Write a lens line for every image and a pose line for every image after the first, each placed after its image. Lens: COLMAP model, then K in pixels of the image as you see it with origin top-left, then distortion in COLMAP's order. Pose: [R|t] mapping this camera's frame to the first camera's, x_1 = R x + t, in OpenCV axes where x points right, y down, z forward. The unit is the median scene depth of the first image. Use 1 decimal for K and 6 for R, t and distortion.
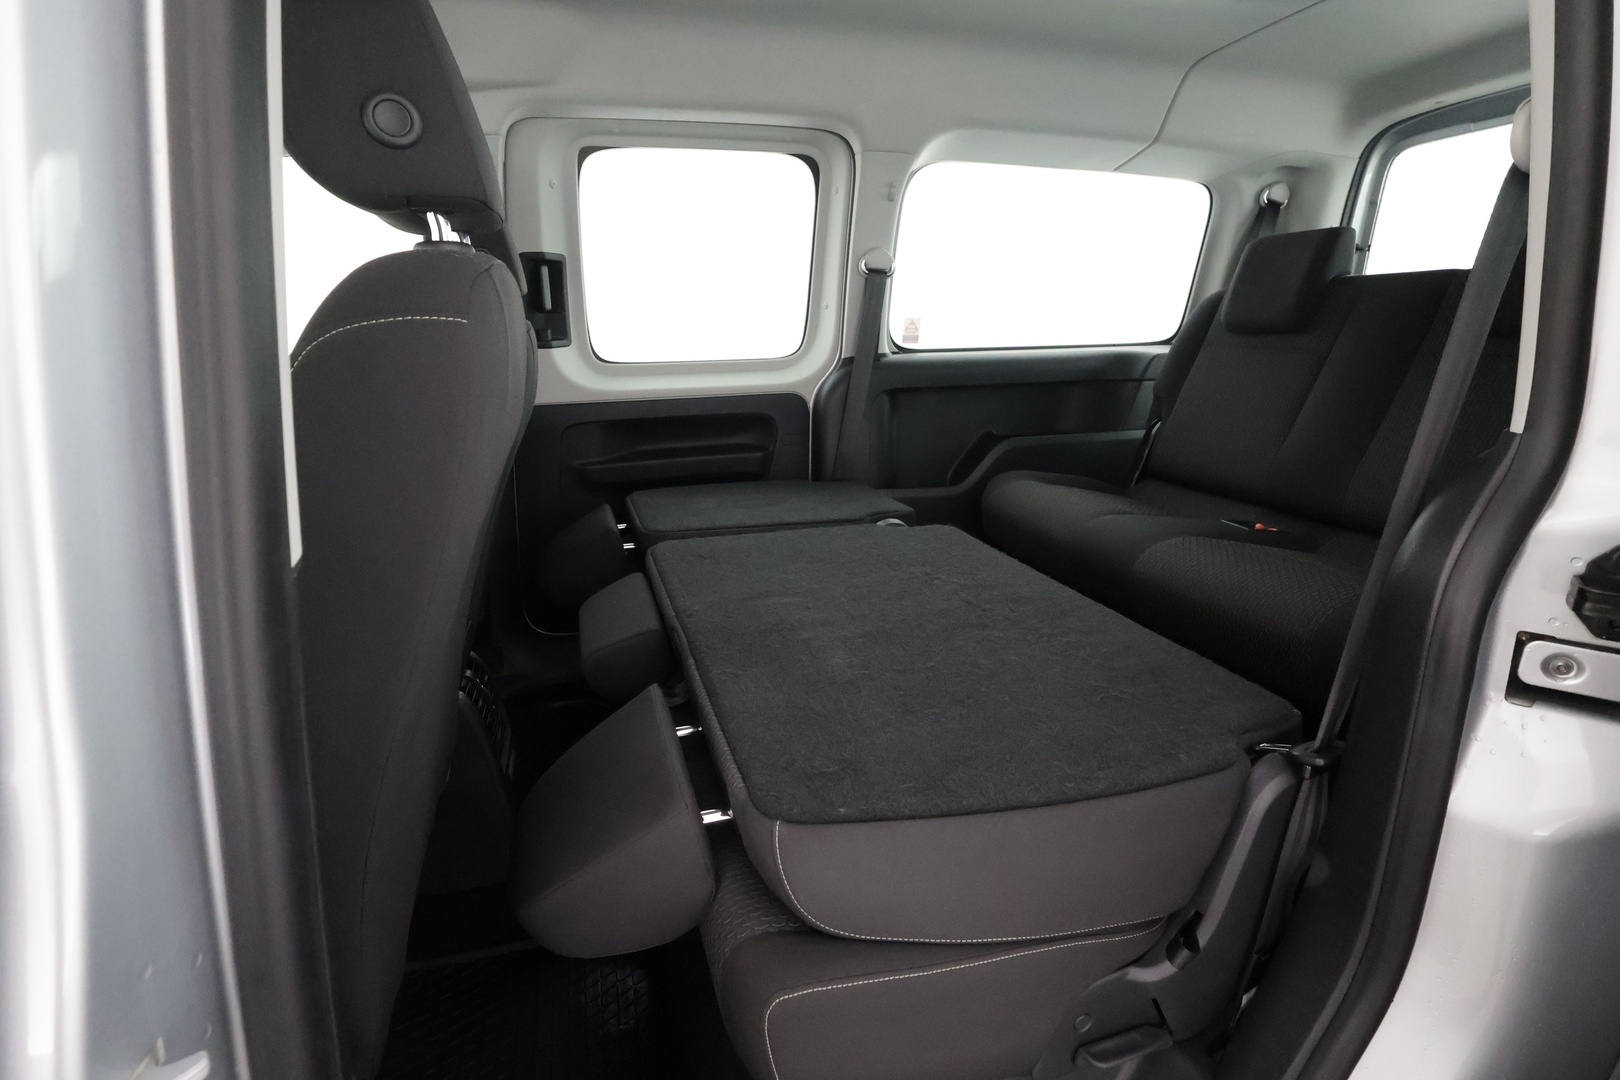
lens RADIAL K [[744.4, 0, 809.7], [0, 744.4, 537.6], [0, 0, 1]] dist [-0.003338, 0.000203]
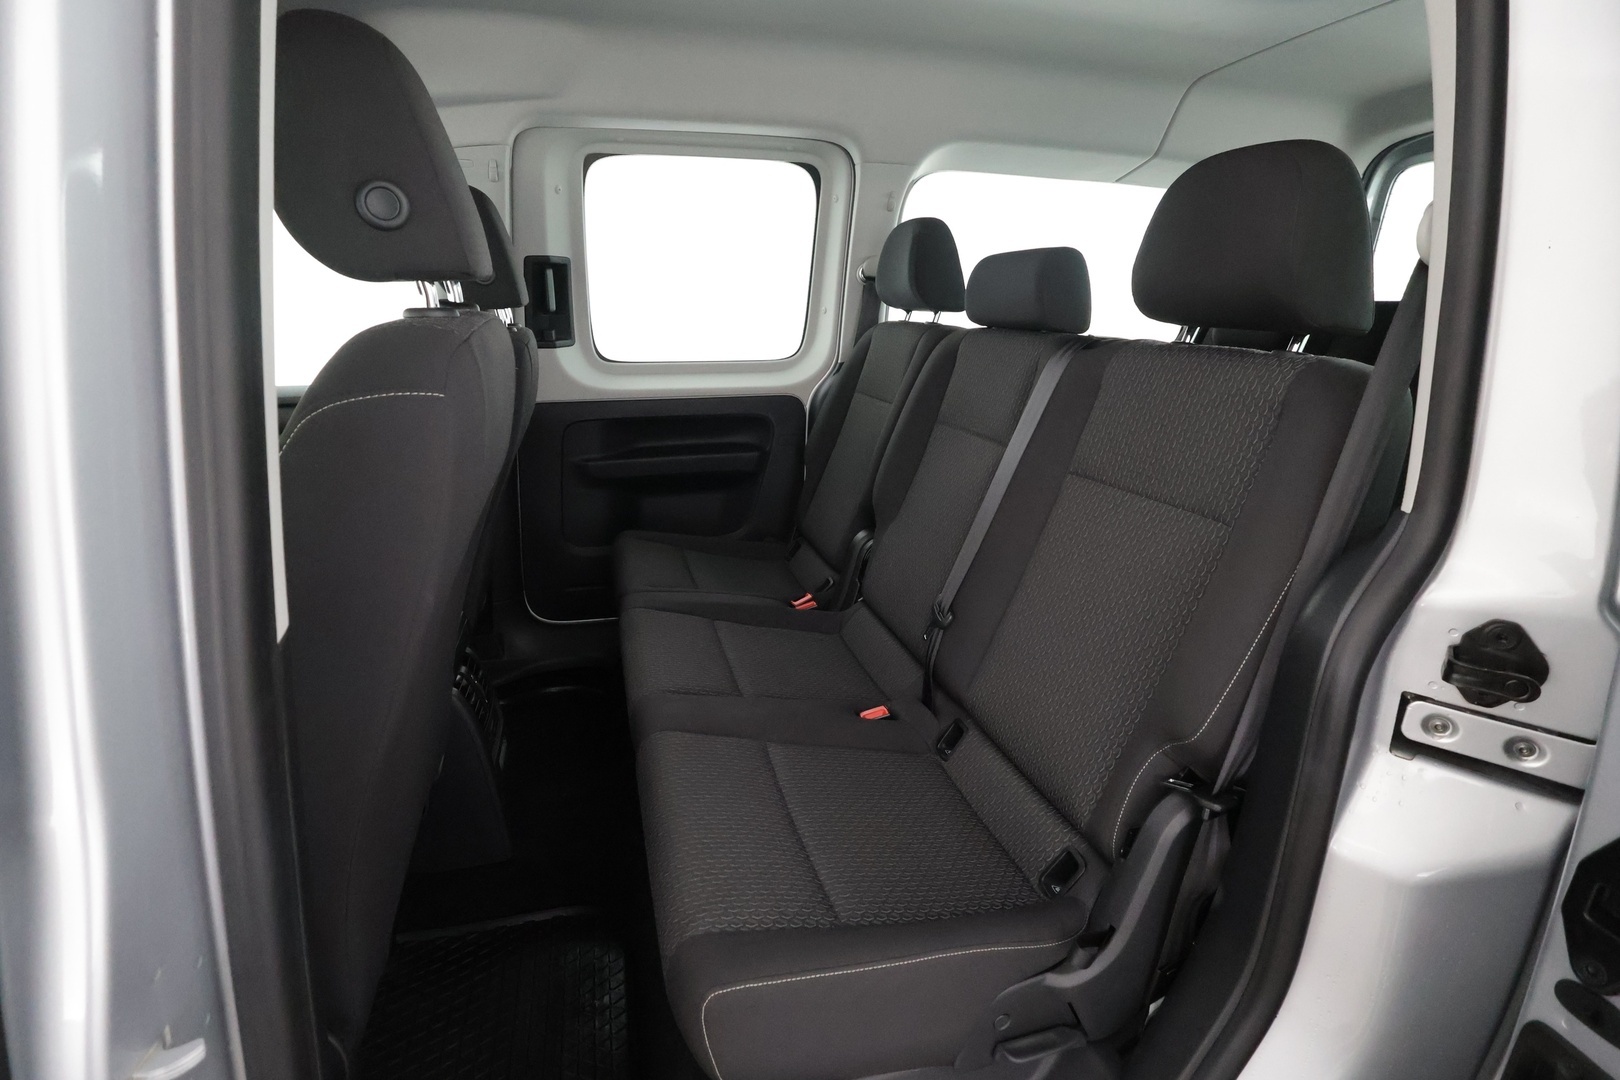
lens RADIAL K [[744.4, 0, 809.0], [0, 744.4, 537.4], [0, 0, 1]] dist [-0.003338, 0.000203]
pose [[0.999324, 0.031550, -0.018857, 0.050419], [-0.030950, 0.999031, 0.031293, -0.054732], [0.019826, -0.030688, 0.999332, -0.050735]]
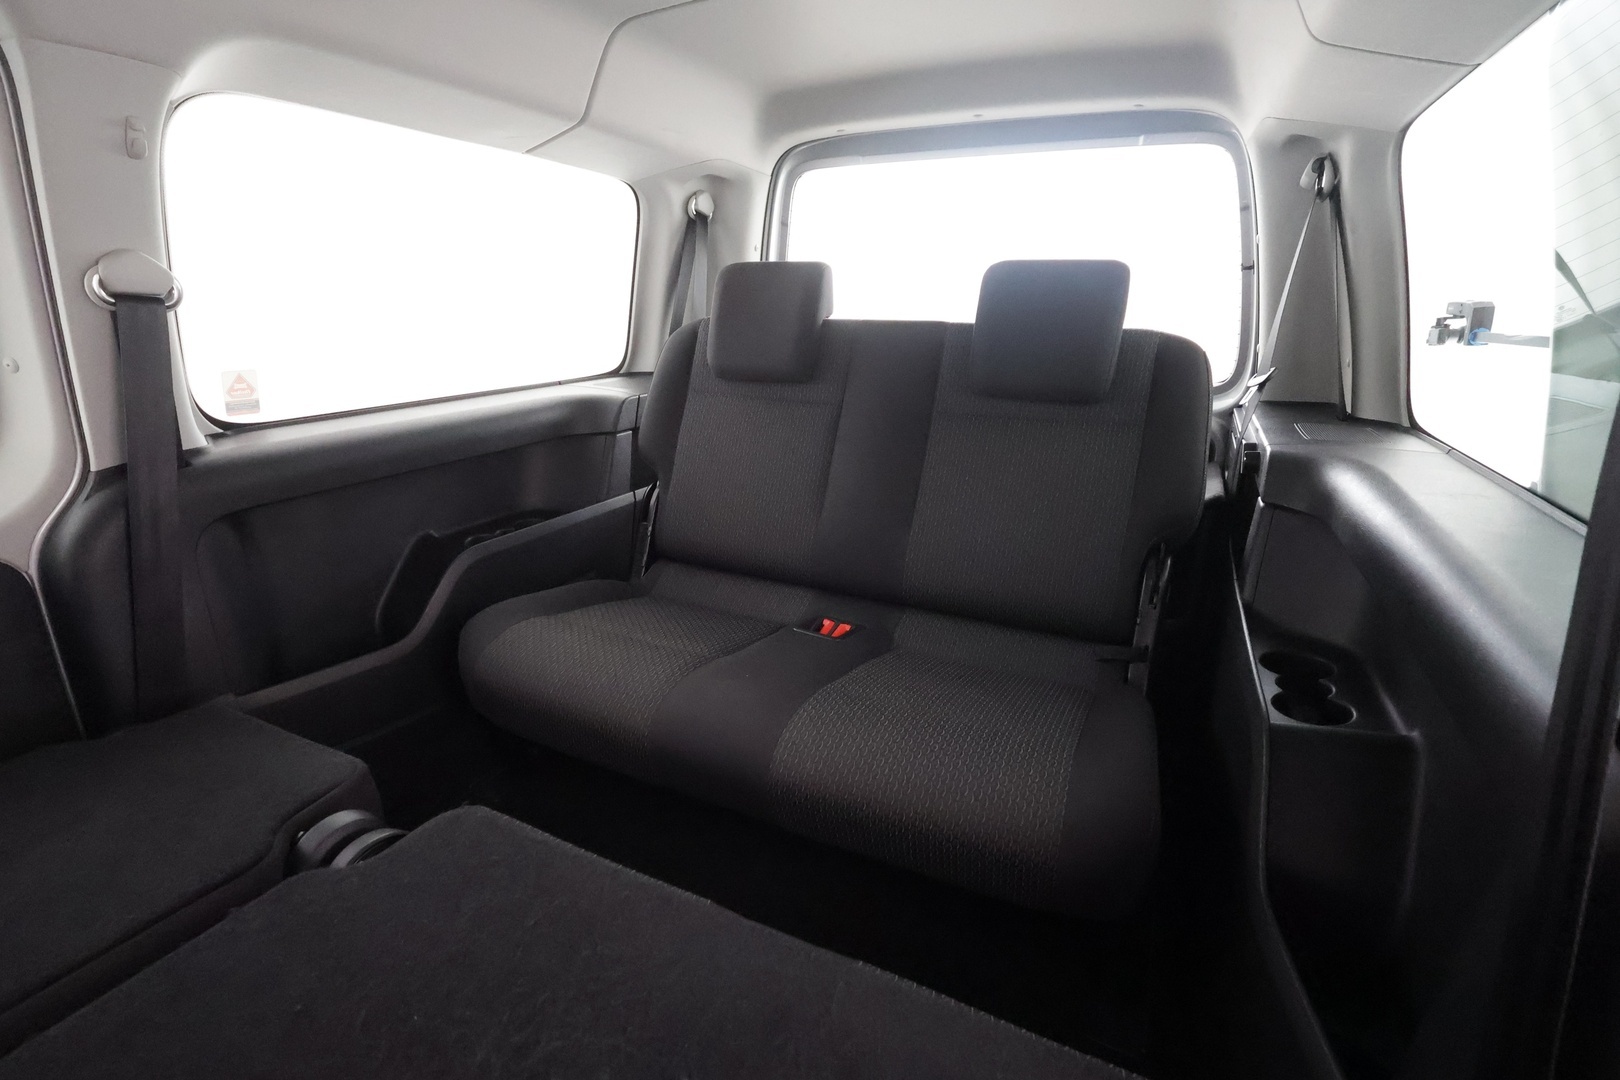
lens RADIAL K [[744.4, 0, 812.0], [0, 744.4, 540.9], [0, 0, 1]] dist [-0.003338, 0.000203]
pose [[0.685884, -0.216849, 0.694651, 0.032366], [0.186294, 0.975083, 0.120448, -0.286142], [-0.703461, 0.046796, 0.709192, 0.552911]]
